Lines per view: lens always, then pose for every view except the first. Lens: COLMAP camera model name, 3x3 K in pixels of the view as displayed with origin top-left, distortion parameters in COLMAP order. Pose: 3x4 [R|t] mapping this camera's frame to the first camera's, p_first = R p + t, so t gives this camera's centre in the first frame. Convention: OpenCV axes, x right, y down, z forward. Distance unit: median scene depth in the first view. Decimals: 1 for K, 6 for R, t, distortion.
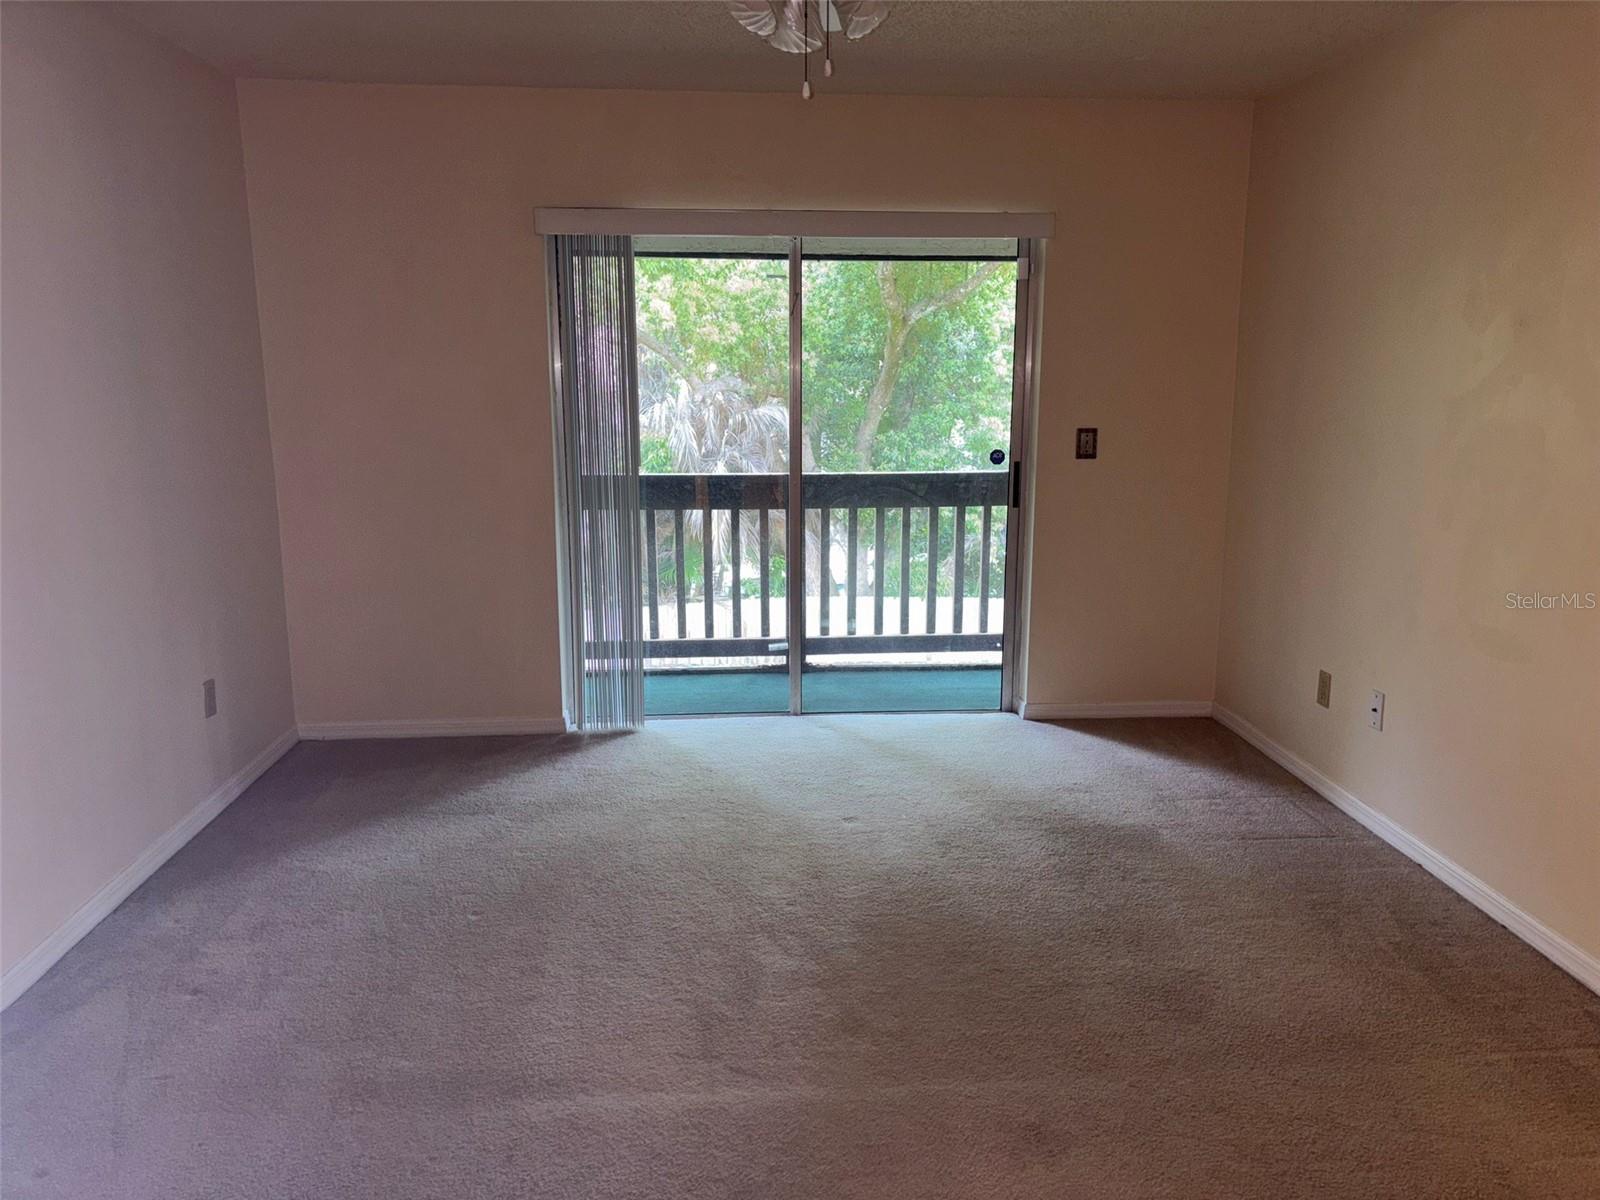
lens RADIAL K [[1208.4, 0, 800.0], [0, 1208.4, 600.0], [0, 0, 1]] dist [0.087706, -0.124036]
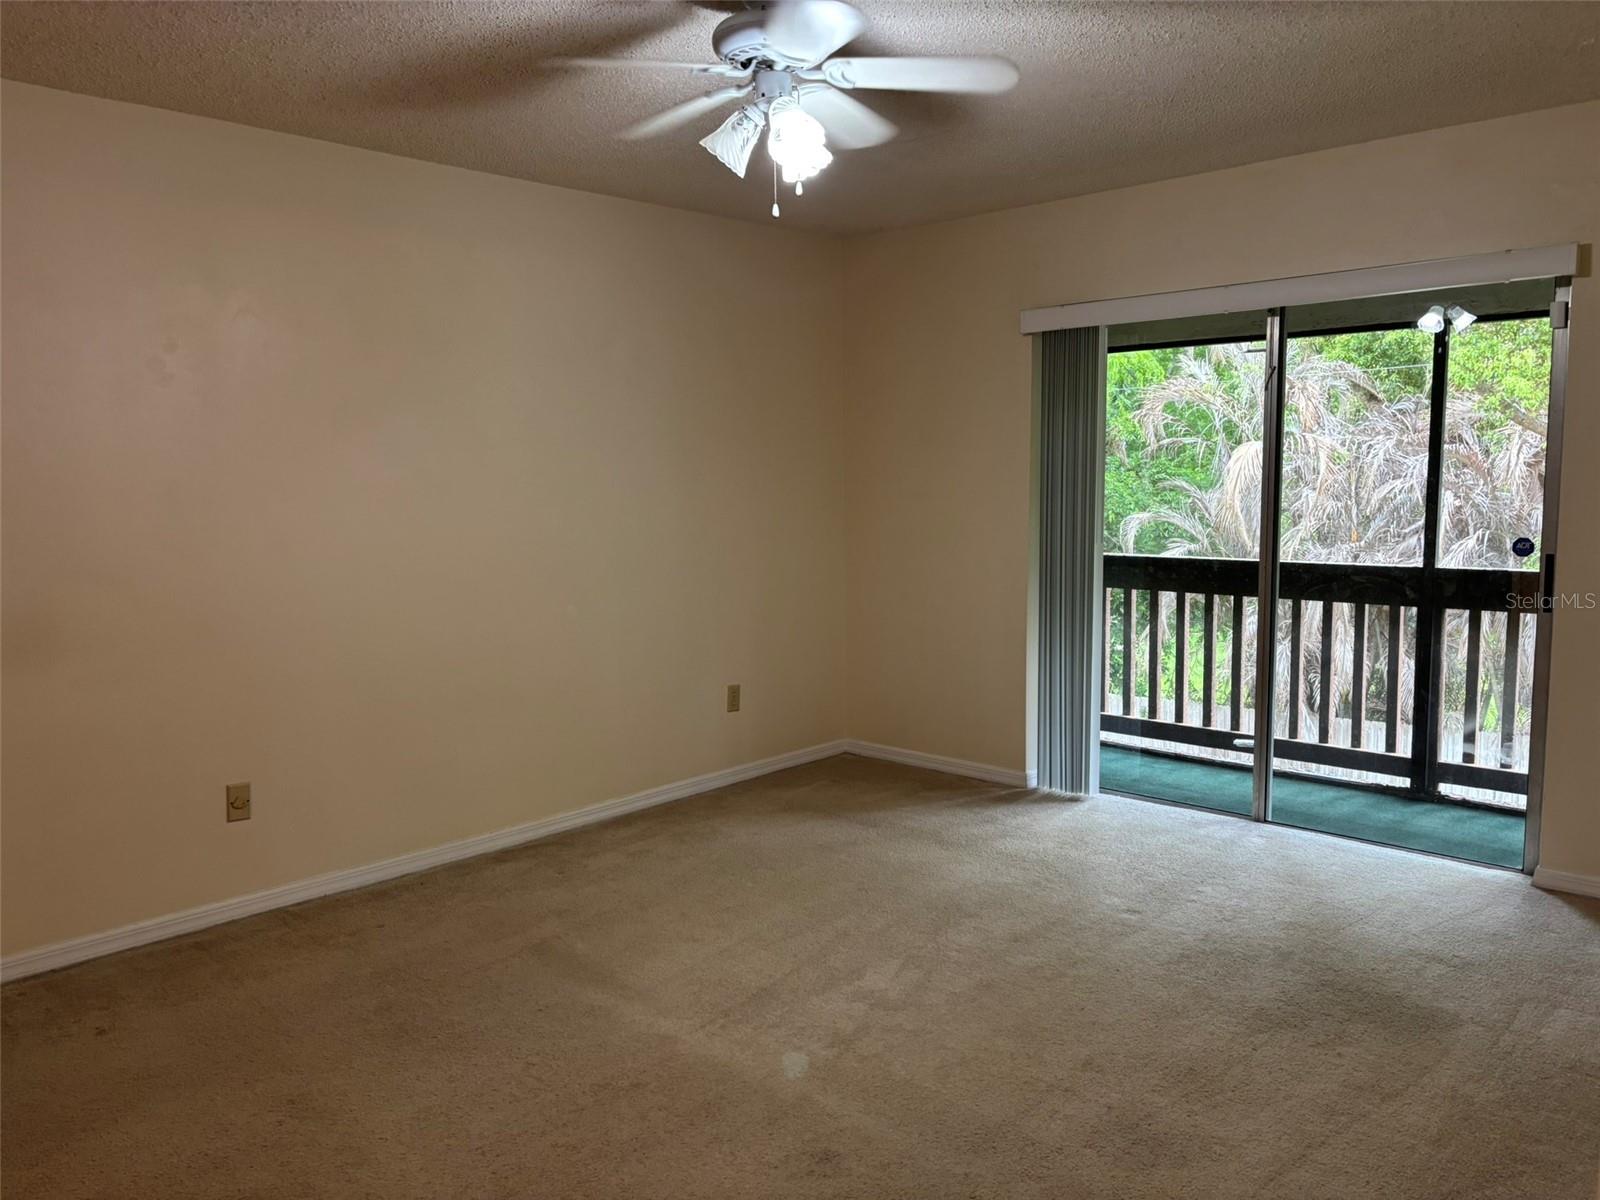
lens RADIAL K [[1208.4, 0, 800.0], [0, 1208.4, 600.0], [0, 0, 1]] dist [0.087706, -0.124036]
pose [[0.672062, 0.067899, -0.737375, 0.441181], [-0.127874, 0.991469, -0.025251, -0.002832], [0.729370, 0.111261, 0.675011, 0.109311]]
